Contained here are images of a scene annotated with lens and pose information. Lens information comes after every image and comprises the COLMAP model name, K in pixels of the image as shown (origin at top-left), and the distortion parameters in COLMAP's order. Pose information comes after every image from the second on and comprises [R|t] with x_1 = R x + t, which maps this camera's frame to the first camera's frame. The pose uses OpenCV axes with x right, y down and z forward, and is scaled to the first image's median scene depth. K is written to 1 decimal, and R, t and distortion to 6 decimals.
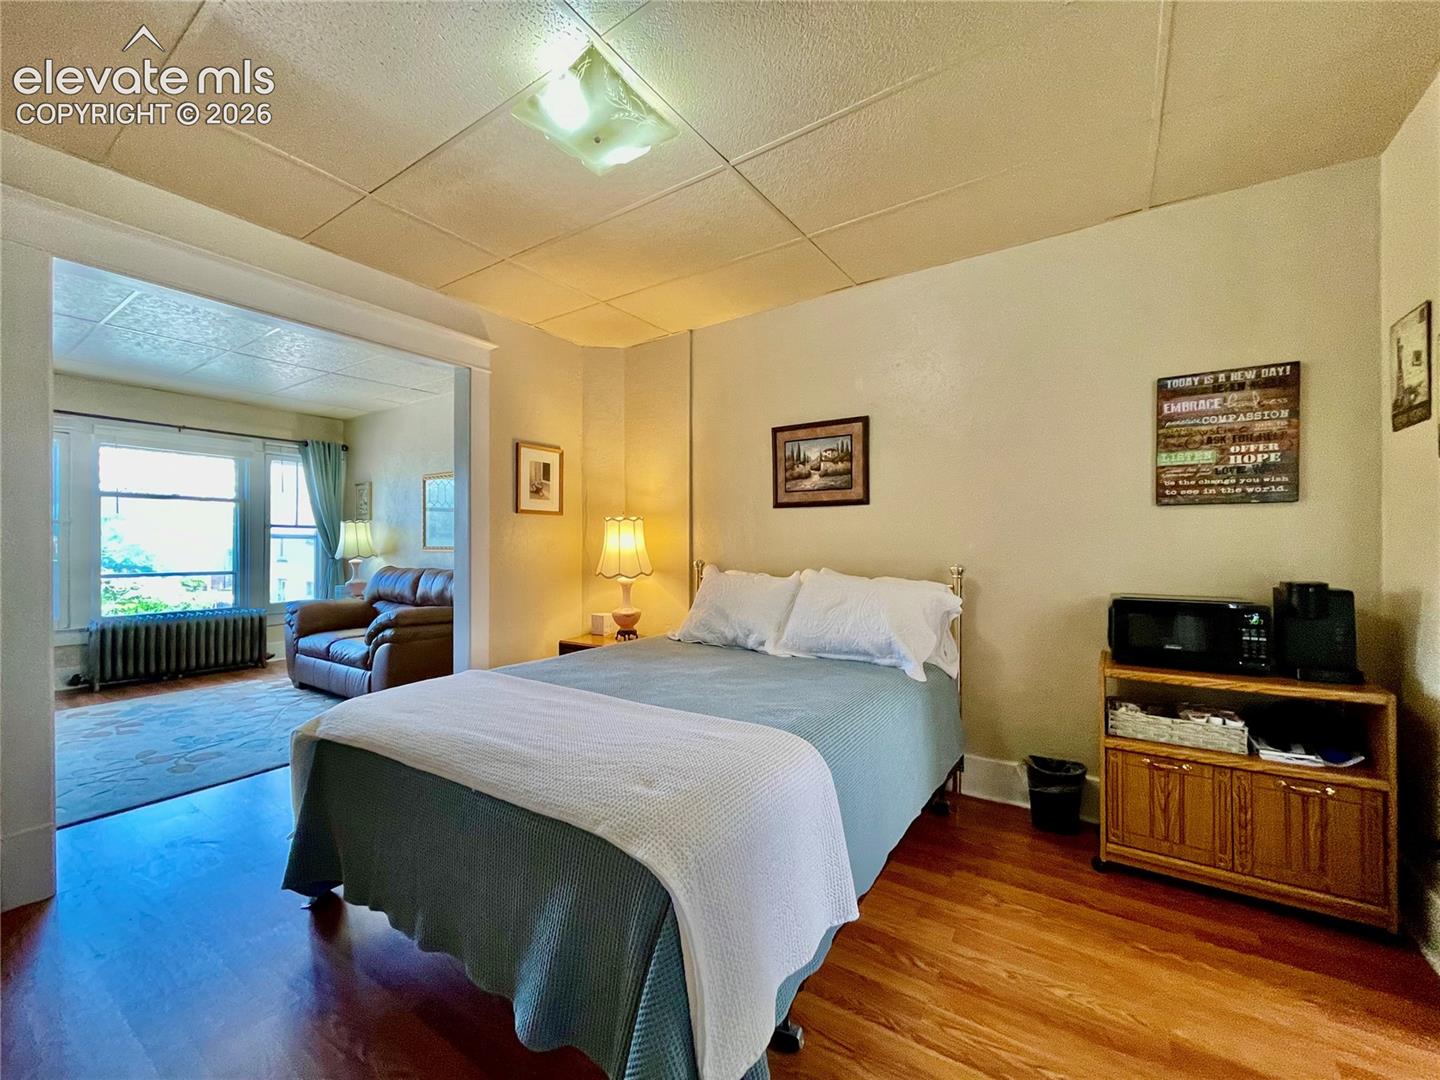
lens RADIAL K [[583.6, 0, 720.6], [0, 583.6, 543.0], [0, 0, 1]] dist [0.001703, 0.000031]
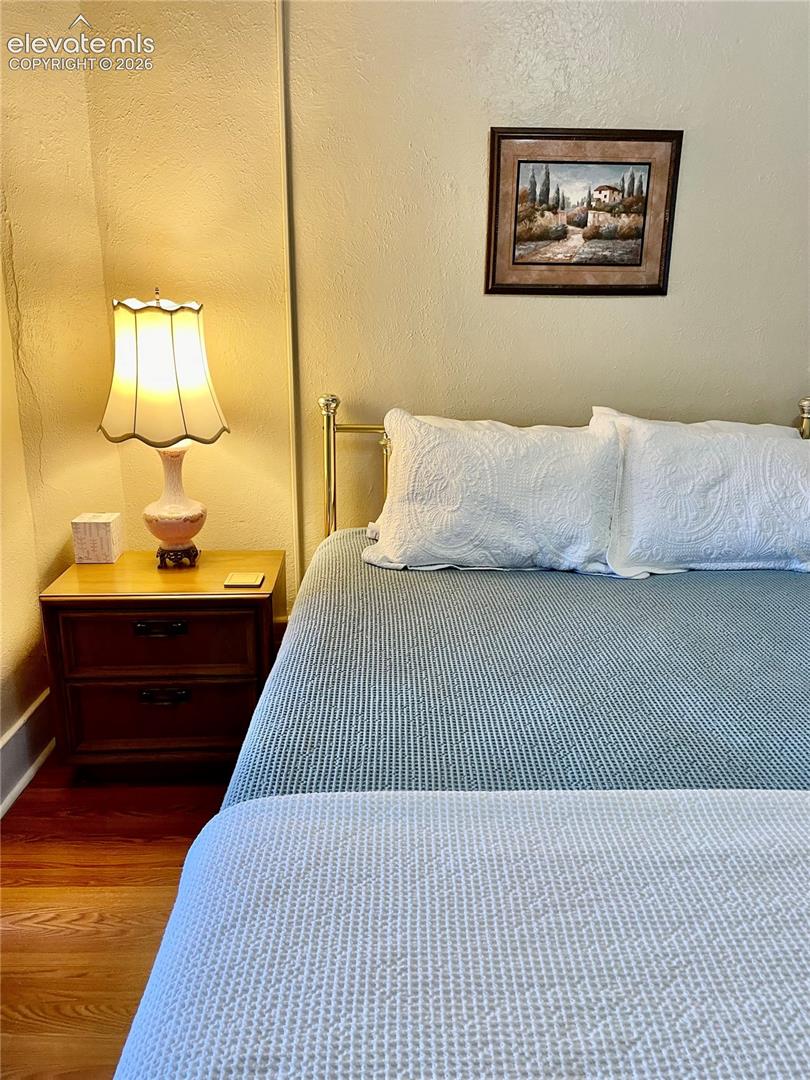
lens RADIAL K [[819.9, 0, 405.1], [0, 819.9, 539.0], [0, 0, 1]] dist [-0.005611, -0.001308]
pose [[0.820491, -0.140541, 0.554114, -0.437246], [-0.010417, 0.965472, 0.260300, -0.039774], [-0.571564, -0.219346, 0.790697, 0.427509]]
